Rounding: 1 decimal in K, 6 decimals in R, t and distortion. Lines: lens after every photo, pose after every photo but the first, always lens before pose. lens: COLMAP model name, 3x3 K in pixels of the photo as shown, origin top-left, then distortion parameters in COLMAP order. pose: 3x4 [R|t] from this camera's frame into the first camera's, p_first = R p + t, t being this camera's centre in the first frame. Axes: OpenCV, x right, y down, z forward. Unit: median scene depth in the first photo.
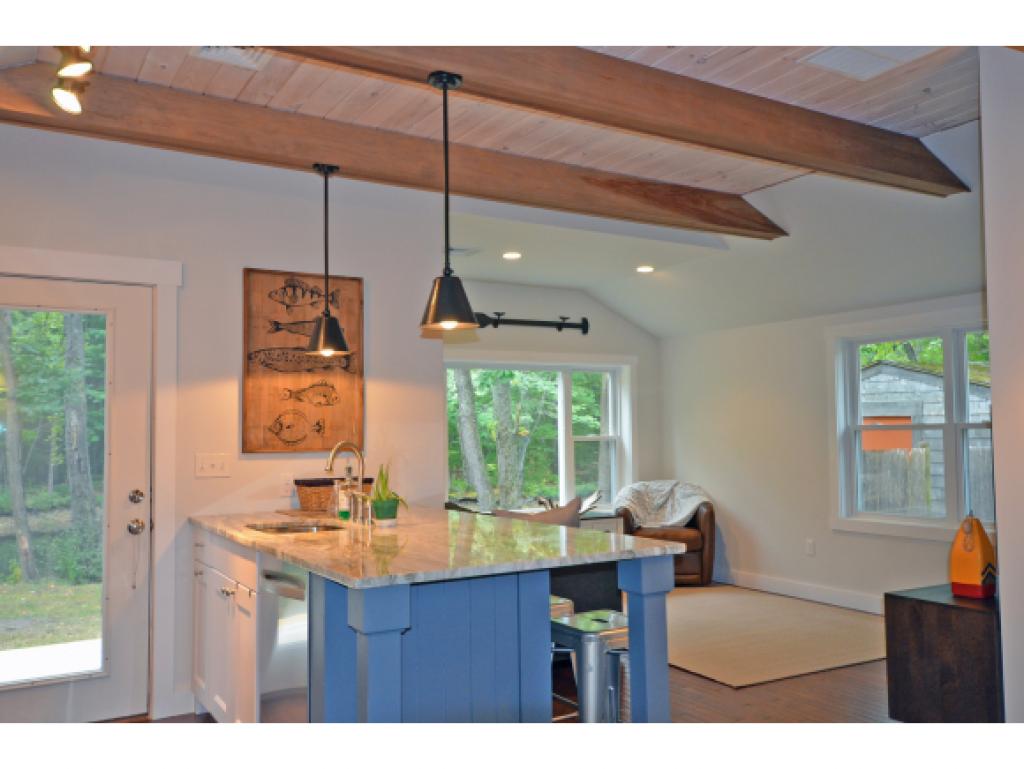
lens RADIAL K [[875.2, 0, 536.4], [0, 875.2, 387.8], [0, 0, 1]] dist [0.044304, -0.019187]
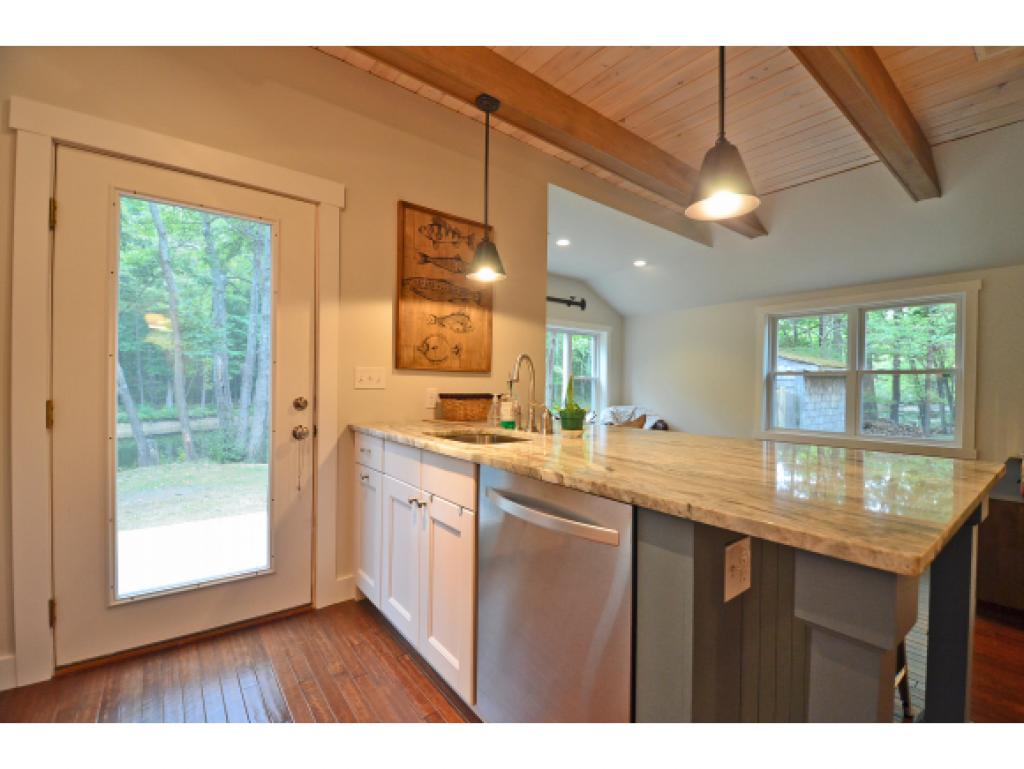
lens RADIAL K [[448.2, 0, 534.6], [0, 448.2, 387.3], [0, 0, 1]] dist [0.016390, -0.021026]
pose [[0.990403, 0.027753, 0.135393, -0.141967], [-0.035504, 0.997845, 0.055177, 0.036362], [-0.133570, -0.059454, 0.989254, 0.246723]]
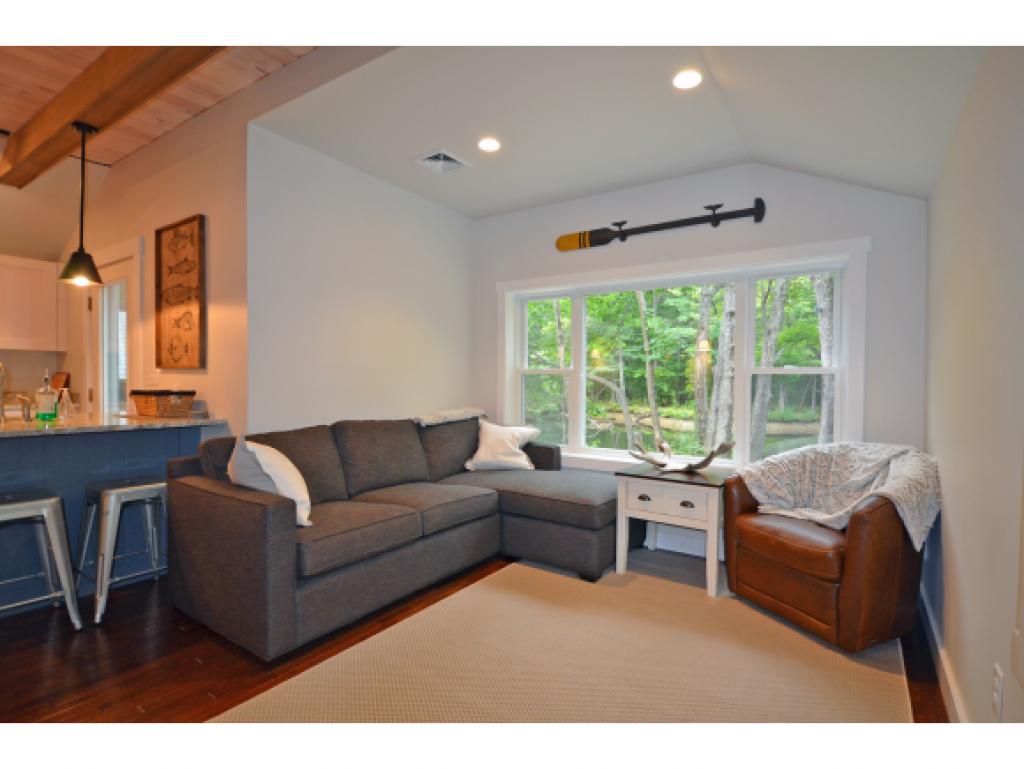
lens RADIAL K [[491.7, 0, 533.7], [0, 491.7, 386.9], [0, 0, 1]] dist [0.024281, -0.026896]
pose [[0.437982, 0.031968, -0.898415, 0.365144], [0.029901, 0.998297, 0.050099, 0.049443], [0.898486, -0.048806, 0.436280, 0.713038]]
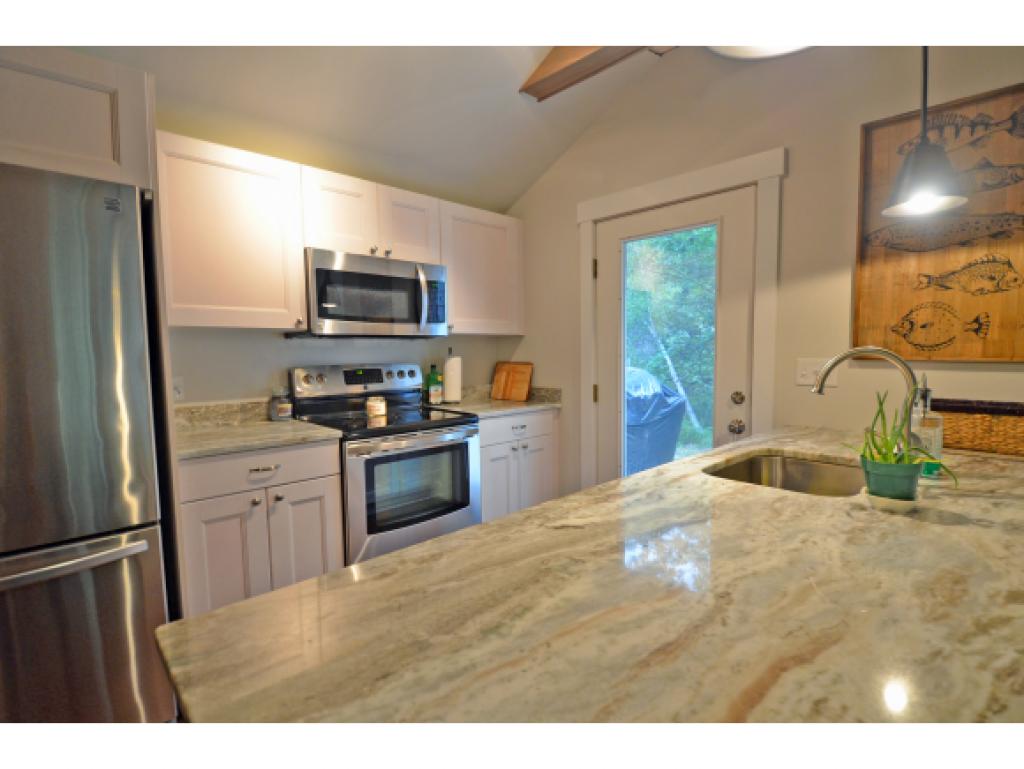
lens RADIAL K [[491.7, 0, 533.7], [0, 491.7, 386.9], [0, 0, 1]] dist [0.024281, -0.026896]
pose [[0.231750, 0.086303, -0.968940, 0.030386], [0.057372, 0.993110, 0.102178, 0.021098], [0.971082, -0.079270, 0.225202, 0.361450]]
